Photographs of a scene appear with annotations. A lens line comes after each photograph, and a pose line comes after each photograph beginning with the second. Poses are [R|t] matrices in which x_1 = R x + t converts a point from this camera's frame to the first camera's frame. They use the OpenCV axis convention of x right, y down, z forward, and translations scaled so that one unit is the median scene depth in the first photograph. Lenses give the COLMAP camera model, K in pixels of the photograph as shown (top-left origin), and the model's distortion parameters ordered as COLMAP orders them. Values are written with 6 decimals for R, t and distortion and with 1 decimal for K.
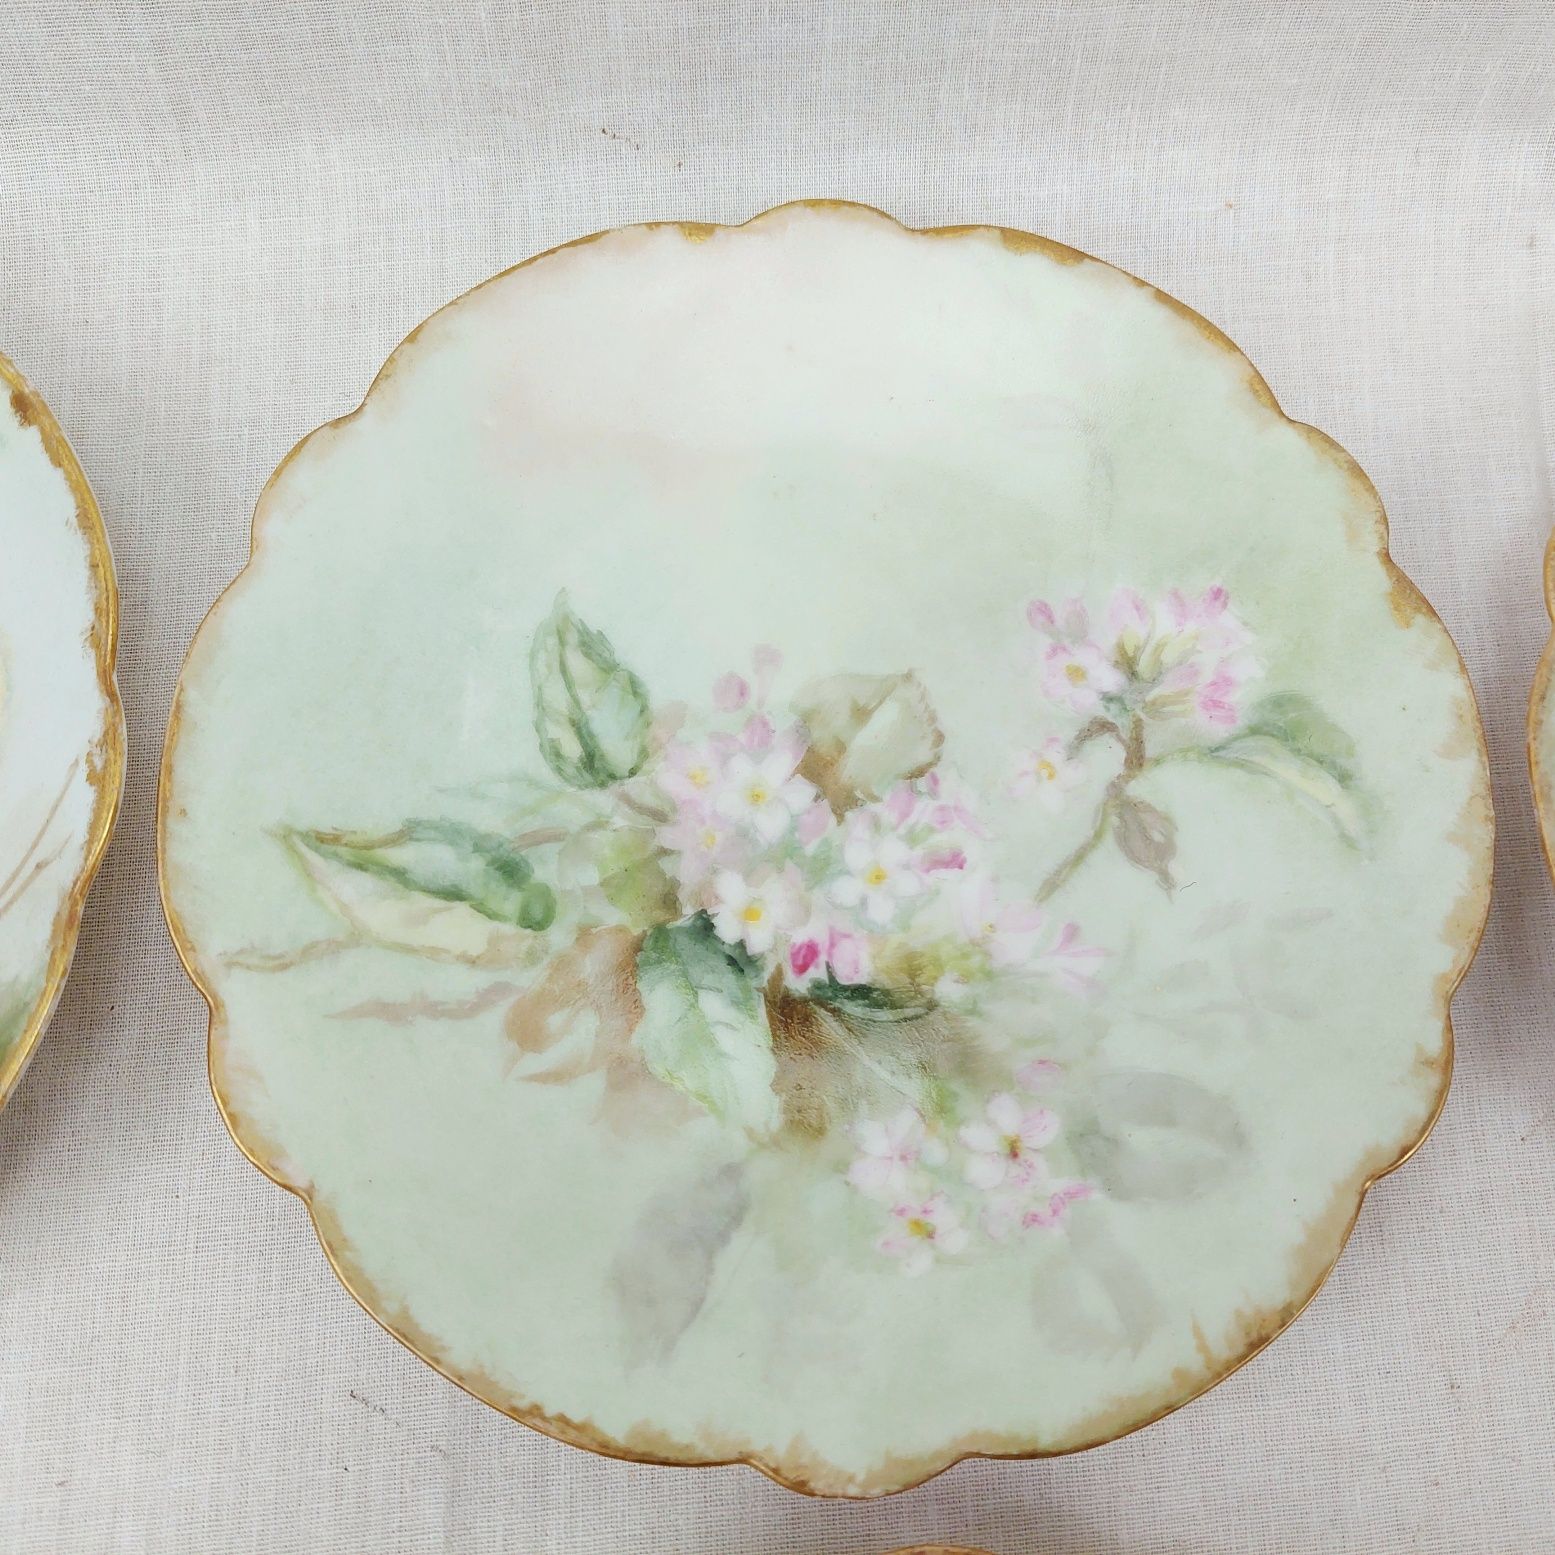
lens RADIAL K [[1532.9, 0, 777.5], [0, 1532.9, 777.5], [0, 0, 1]] dist [0.075364, -0.161354]
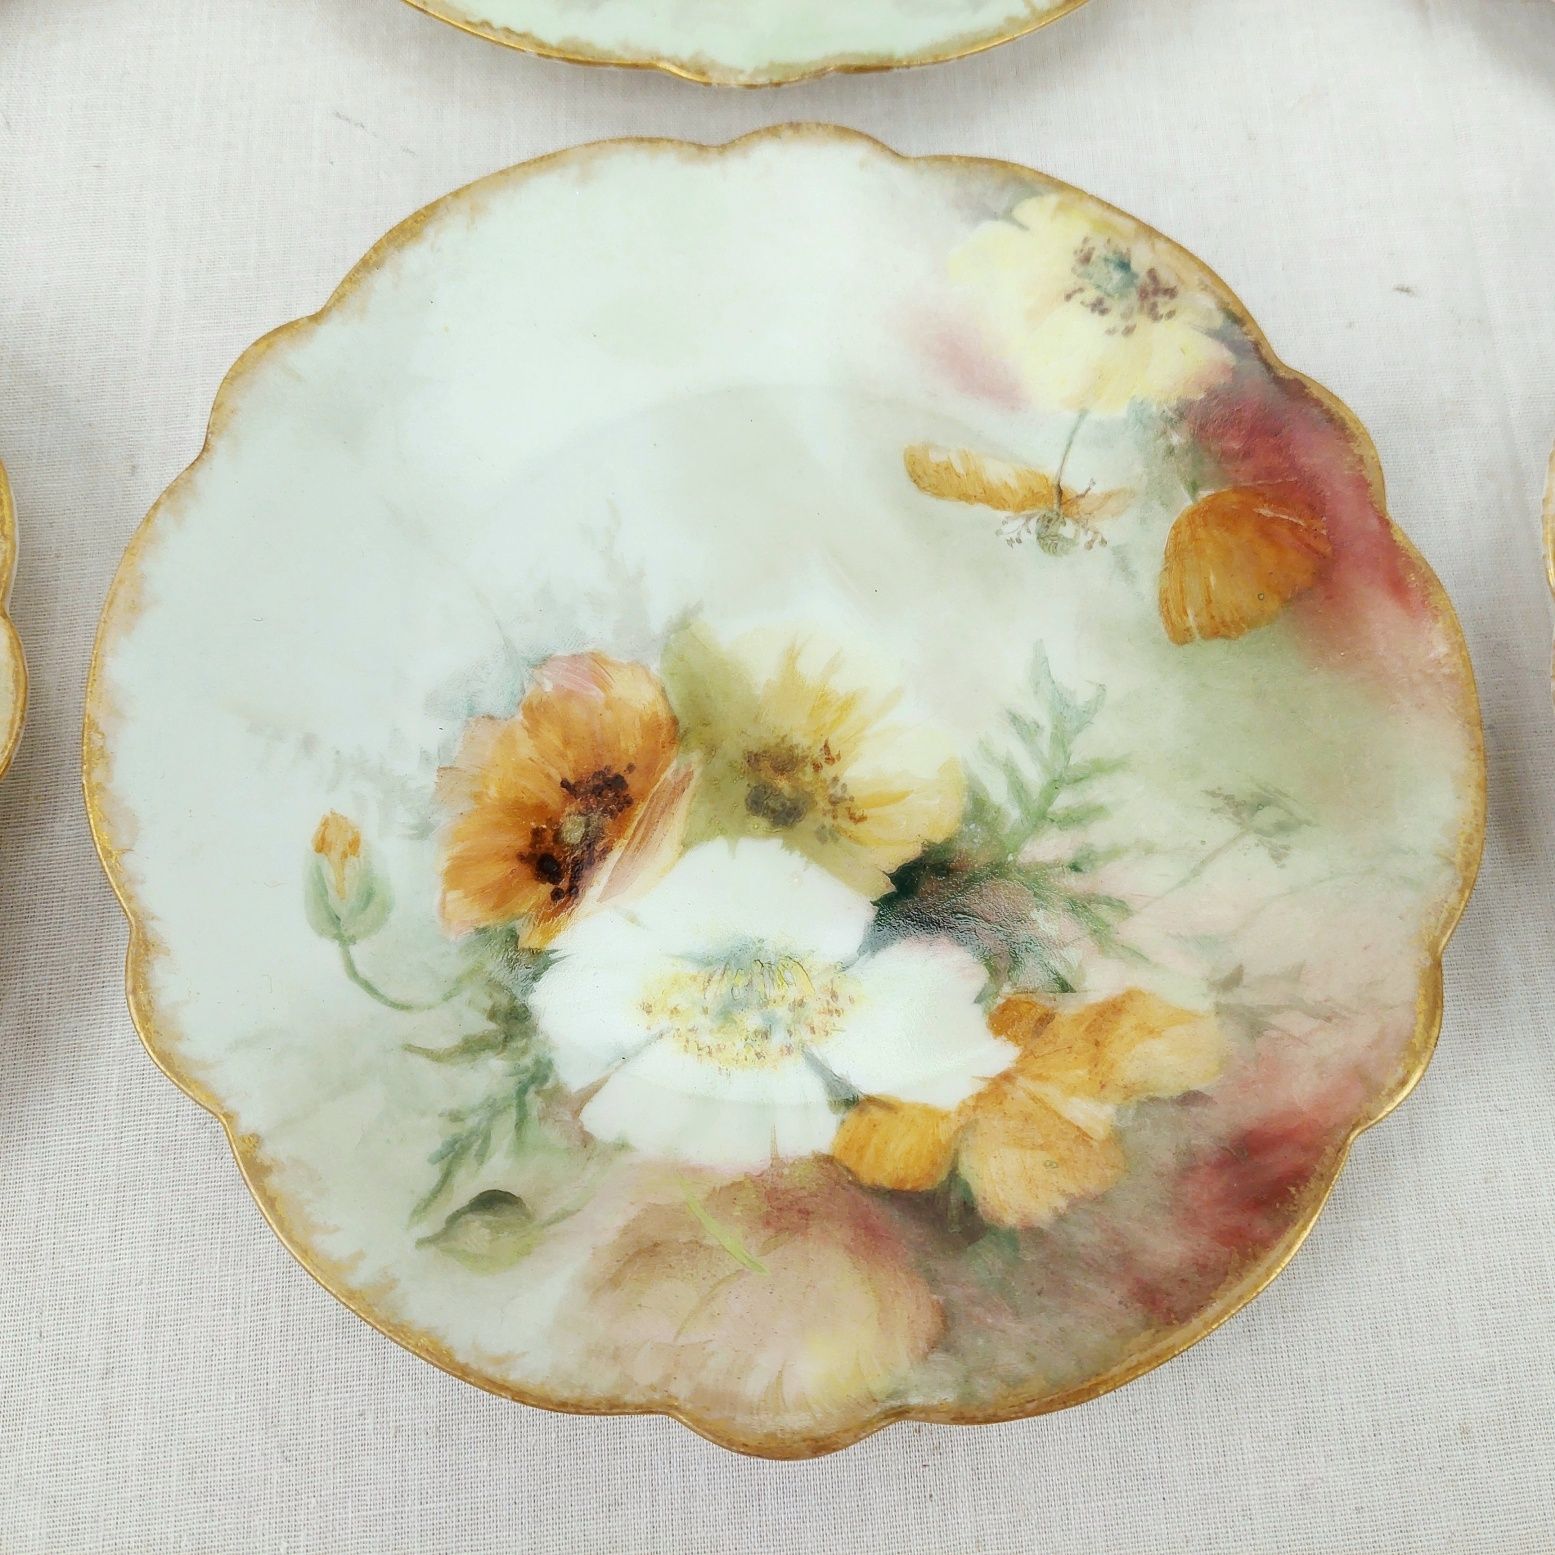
lens RADIAL K [[1532.9, 0, 777.5], [0, 1532.9, 777.5], [0, 0, 1]] dist [0.075364, -0.161354]
pose [[0.999935, -0.011385, 0.000623, 0.060282], [0.011392, 0.999857, -0.012498, 0.895587], [-0.000481, 0.012504, 0.999922, -0.197442]]
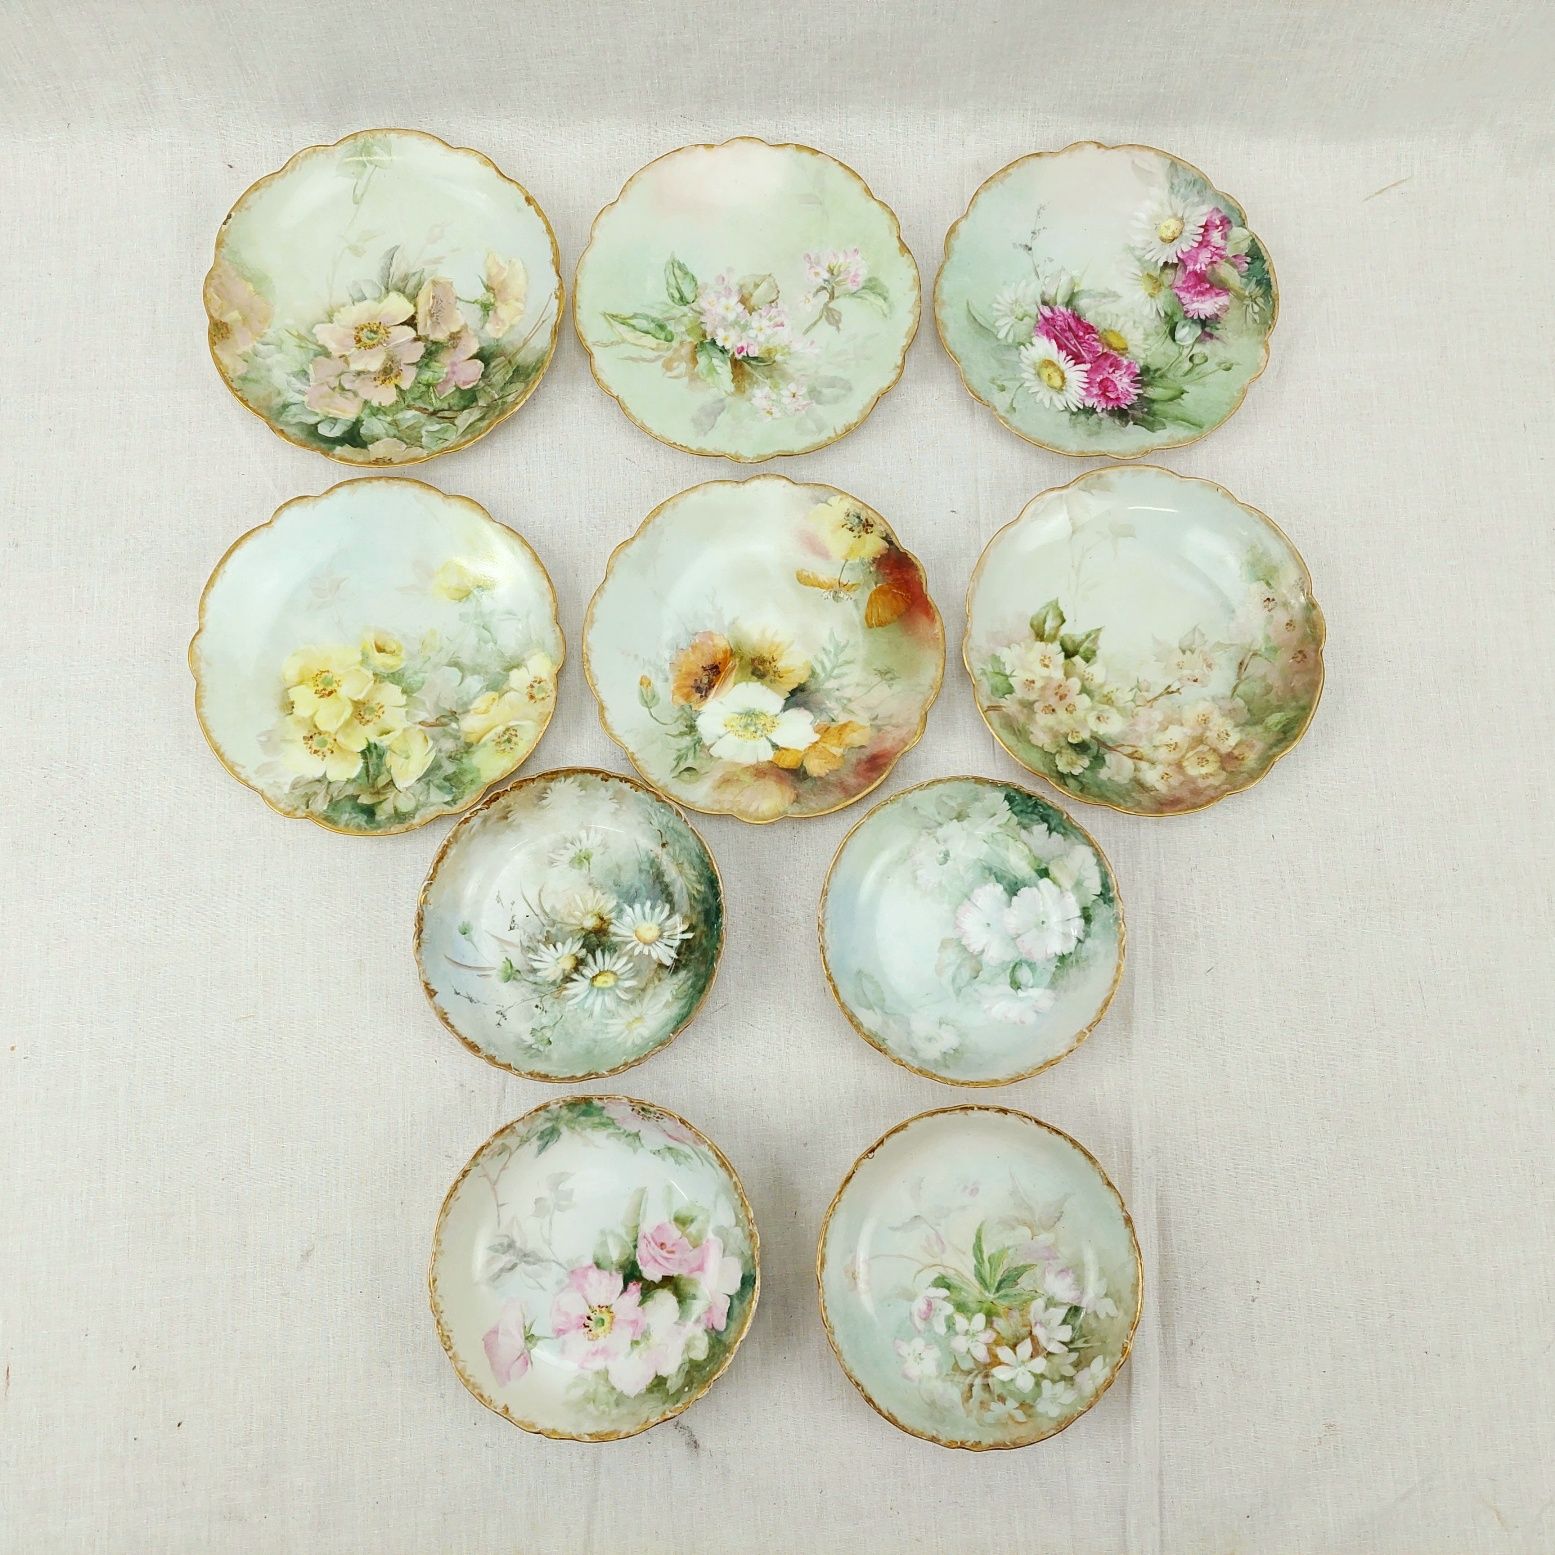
lens RADIAL K [[1458.6, 0, 777.5], [0, 1458.6, 777.5], [0, 0, 1]] dist [0.099152, -0.170851]
pose [[0.999708, -0.010443, -0.021801, 0.176027], [0.012397, 0.995729, 0.091490, 0.832231], [0.020753, -0.091734, 0.995567, -2.673180]]
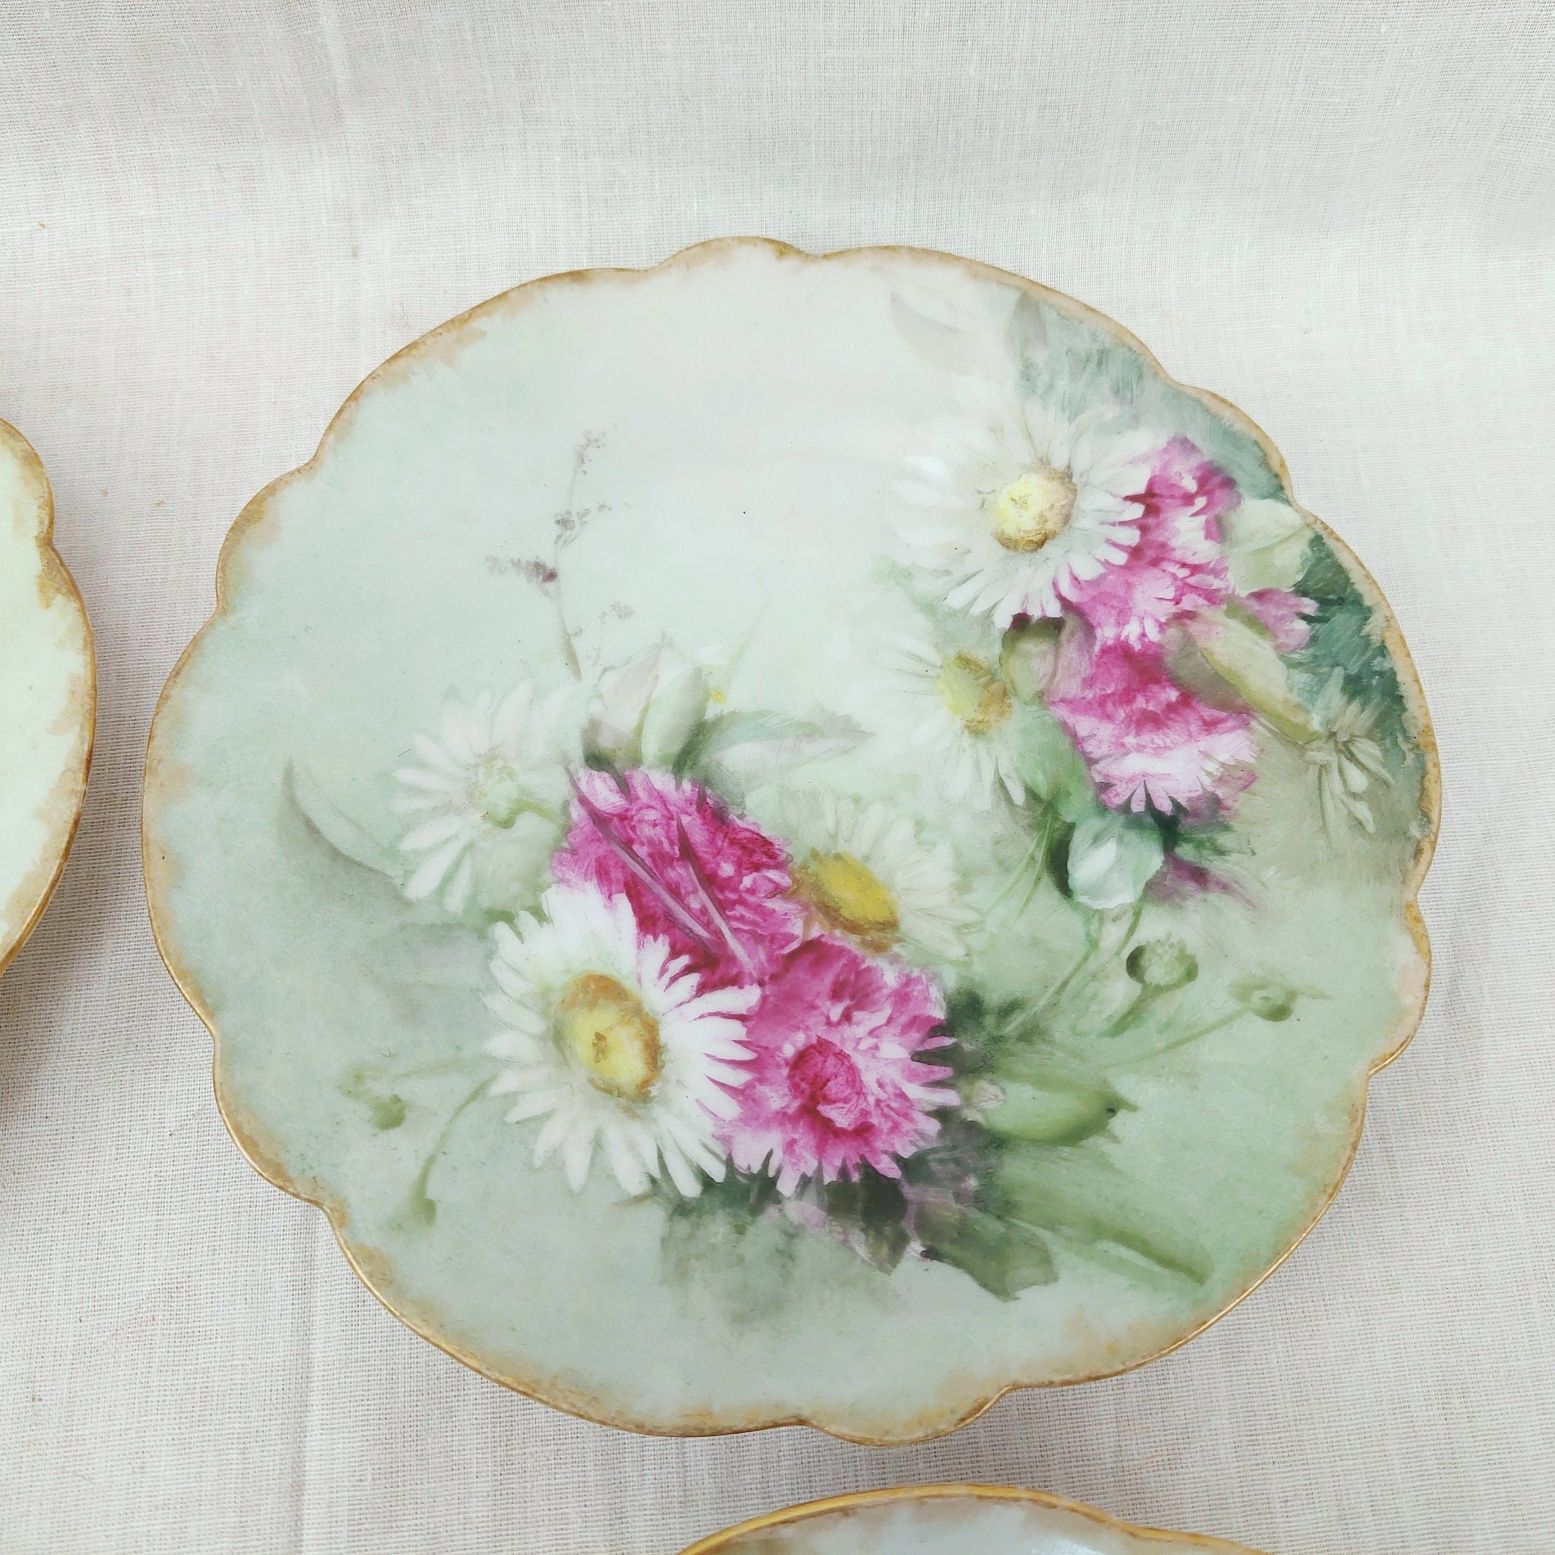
lens RADIAL K [[1532.9, 0, 777.5], [0, 1532.9, 777.5], [0, 0, 1]] dist [0.075364, -0.161354]
pose [[0.999226, -0.032917, 0.021548, 0.868723], [0.034966, 0.994080, -0.102868, 0.130795], [-0.018035, 0.103542, 0.994462, 0.025090]]
